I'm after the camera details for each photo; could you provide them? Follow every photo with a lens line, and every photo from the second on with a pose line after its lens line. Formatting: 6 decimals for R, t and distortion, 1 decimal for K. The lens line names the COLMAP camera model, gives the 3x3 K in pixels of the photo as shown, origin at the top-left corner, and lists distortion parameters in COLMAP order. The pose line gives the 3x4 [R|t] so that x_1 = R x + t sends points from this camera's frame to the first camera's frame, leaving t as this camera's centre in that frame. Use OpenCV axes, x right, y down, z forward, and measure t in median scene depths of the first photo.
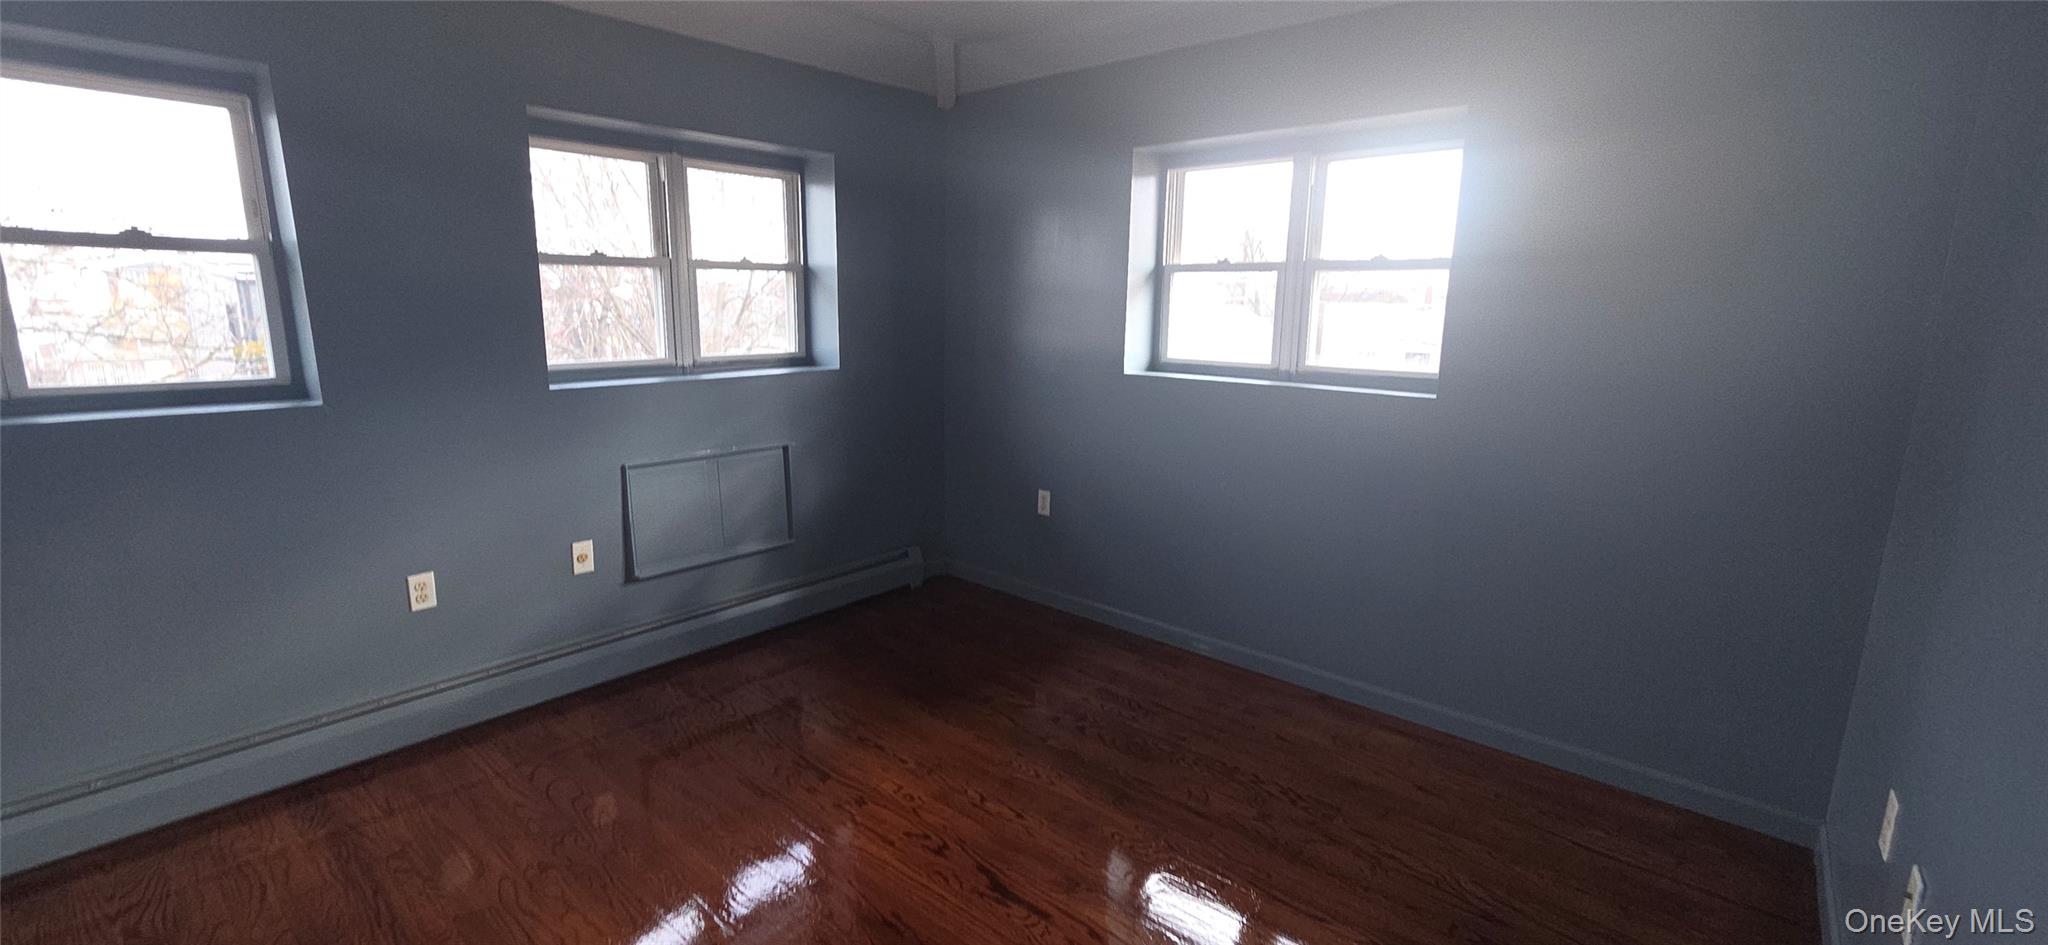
lens RADIAL K [[832.8, 0, 1012.9], [0, 832.8, 457.6], [0, 0, 1]] dist [0.000568, 0.000113]
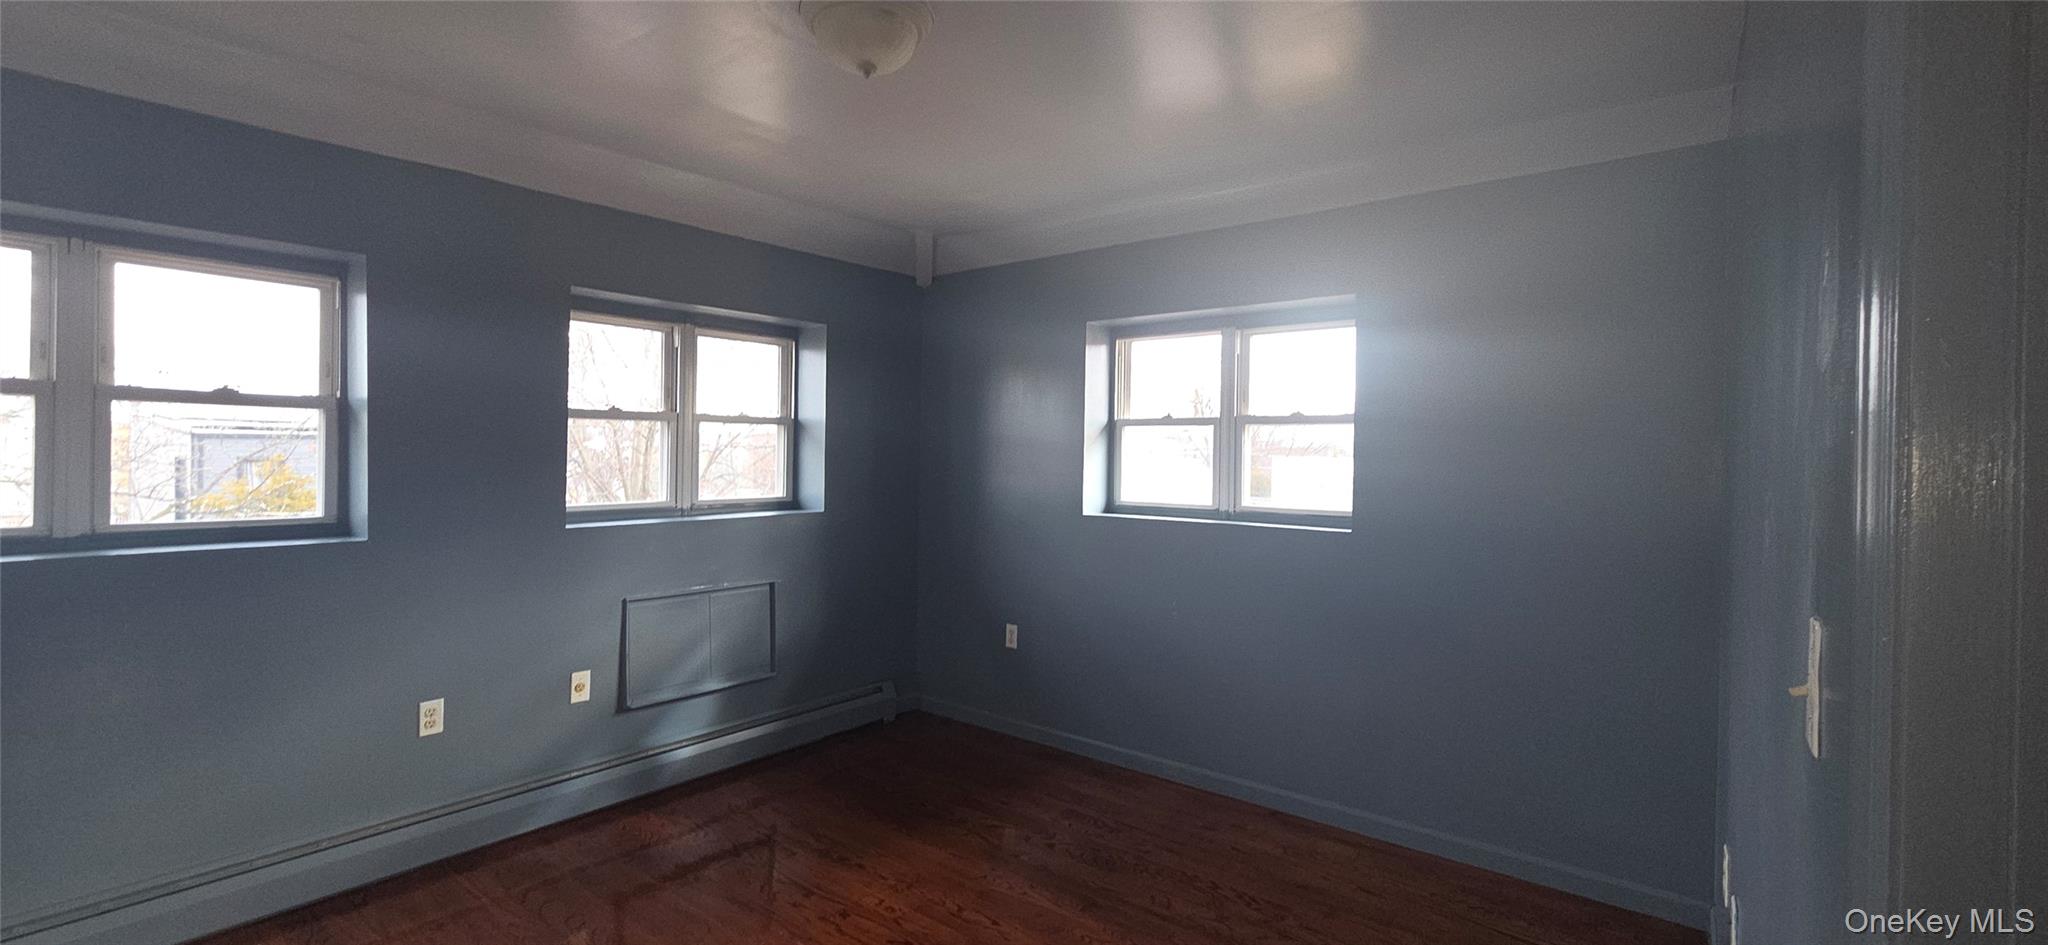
lens RADIAL K [[832.8, 0, 1012.9], [0, 832.8, 457.6], [0, 0, 1]] dist [0.000568, 0.000113]
pose [[0.998865, -0.000026, 0.047633, -0.014777], [0.008657, 0.983443, -0.181008, 0.027391], [-0.046840, 0.181215, 0.982327, -0.114683]]
